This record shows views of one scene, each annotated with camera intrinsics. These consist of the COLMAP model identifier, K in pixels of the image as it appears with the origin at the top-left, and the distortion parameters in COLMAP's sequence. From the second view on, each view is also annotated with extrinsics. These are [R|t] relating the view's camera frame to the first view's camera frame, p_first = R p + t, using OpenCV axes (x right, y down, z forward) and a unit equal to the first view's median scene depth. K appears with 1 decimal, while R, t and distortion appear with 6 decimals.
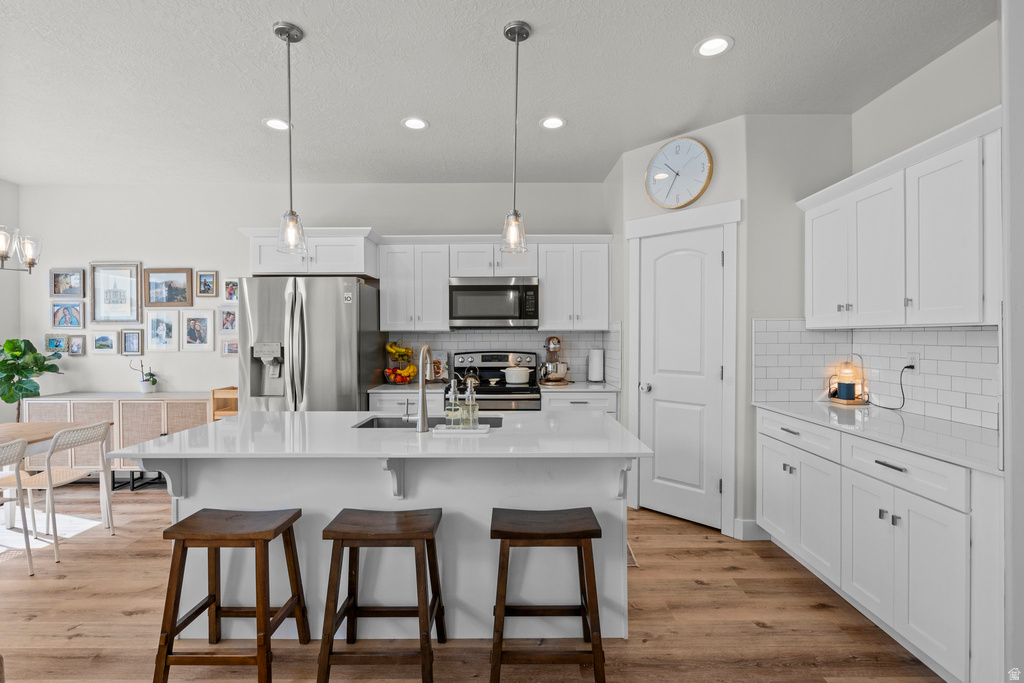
lens RADIAL K [[465.0, 0, 511.8], [0, 465.0, 338.5], [0, 0, 1]] dist [-0.008215, 0.004840]
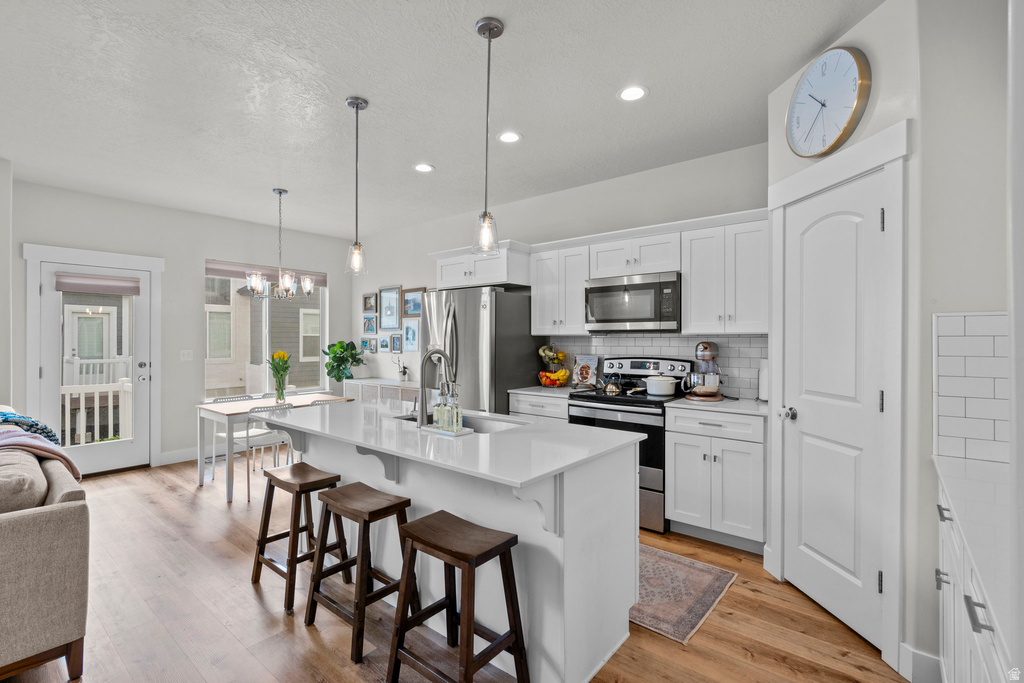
lens RADIAL K [[465.0, 0, 513.8], [0, 465.0, 337.3], [0, 0, 1]] dist [-0.008215, 0.004840]
pose [[0.777239, 0.000726, -0.629205, 0.335730], [-0.006746, 0.999951, -0.007179, -0.003308], [0.629169, 0.009825, 0.777206, 0.145195]]
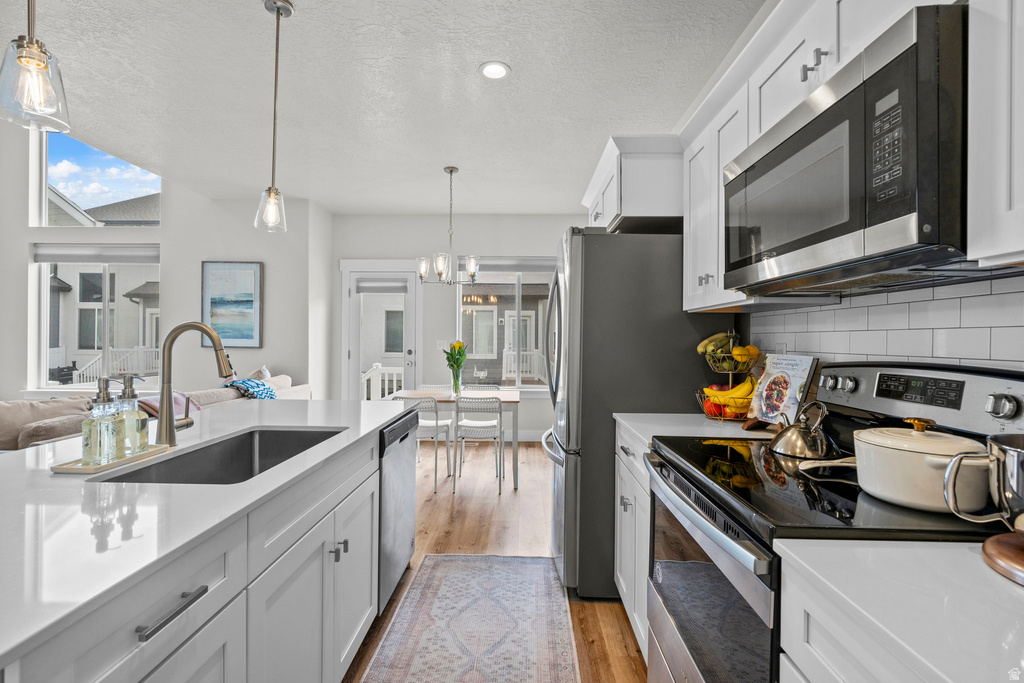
lens RADIAL K [[465.0, 0, 510.0], [0, 465.0, 339.9], [0, 0, 1]] dist [-0.008215, 0.004840]
pose [[-0.019493, 0.005426, -0.999795, 0.245820], [-0.013949, 0.999886, 0.005699, 0.015361], [0.999713, 0.014057, -0.019415, 0.772971]]
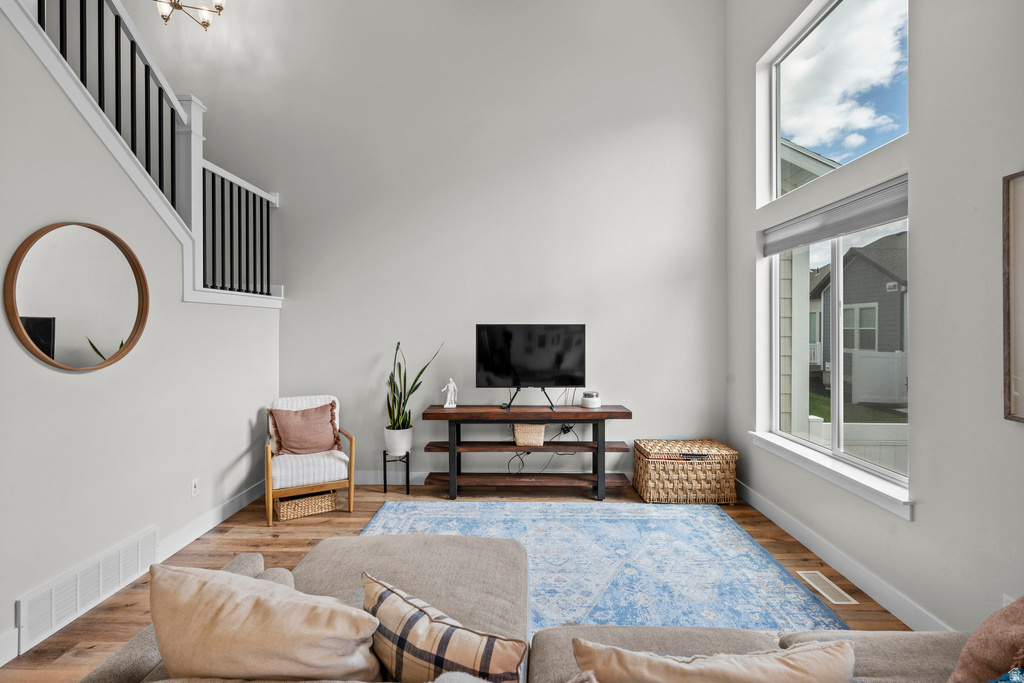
lens RADIAL K [[465.0, 0, 510.5], [0, 465.0, 326.3], [0, 0, 1]] dist [-0.008215, 0.004840]
pose [[-0.999742, 0.002052, 0.022600, -0.498992], [0.002094, 0.999996, 0.001846, -0.035410], [-0.022596, 0.001893, -0.999743, 0.384723]]
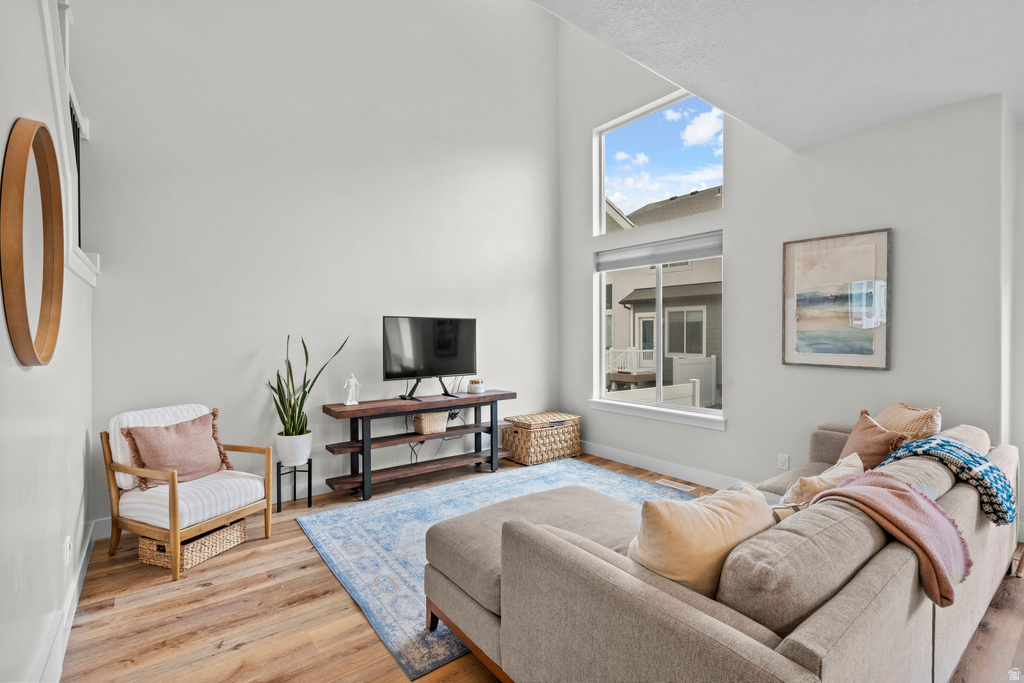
lens RADIAL K [[465.0, 0, 505.6], [0, 465.0, 338.6], [0, 0, 1]] dist [-0.008215, 0.004840]
pose [[-0.795425, 0.005913, -0.606023, -0.027376], [-0.003630, 0.999888, 0.014520, -0.006134], [0.606041, 0.013750, -0.795315, 0.312047]]
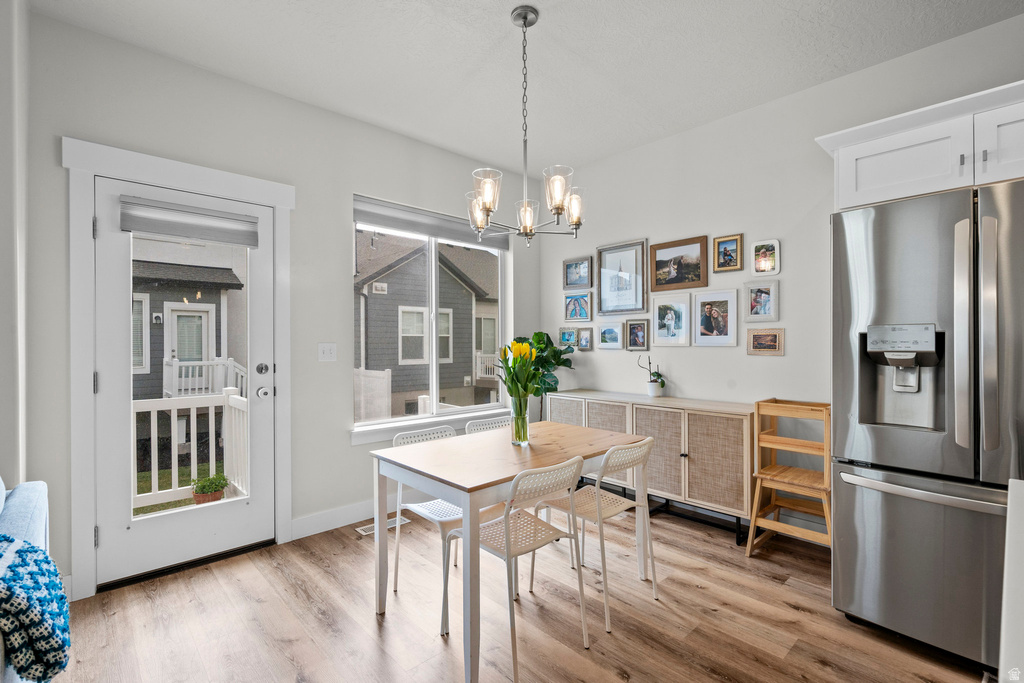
lens RADIAL K [[465.0, 0, 515.9], [0, 465.0, 342.8], [0, 0, 1]] dist [-0.008215, 0.004840]
pose [[0.688535, 0.000504, -0.725203, -0.368163], [-0.003642, 0.999990, -0.002763, 0.026537], [0.725194, 0.004544, 0.688530, 0.264735]]
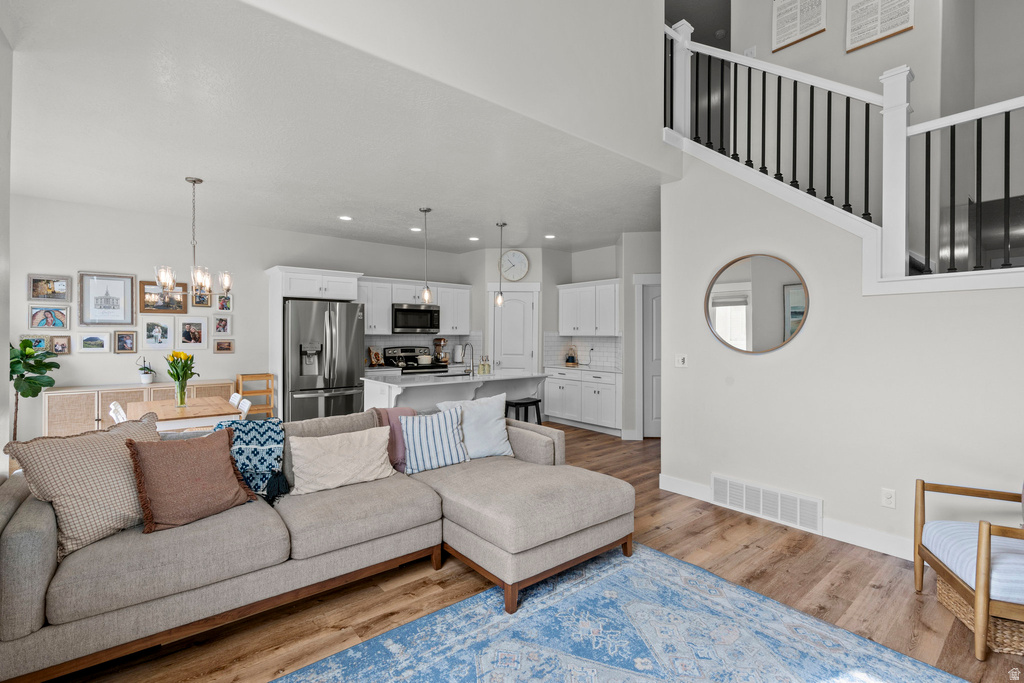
lens RADIAL K [[465.0, 0, 510.3], [0, 465.0, 339.7], [0, 0, 1]] dist [-0.008215, 0.004840]
pose [[0.769591, 0.000145, 0.638537, -0.843816], [-0.002809, 0.999991, 0.003159, -0.004708], [-0.638531, -0.004225, 0.769585, -0.555338]]
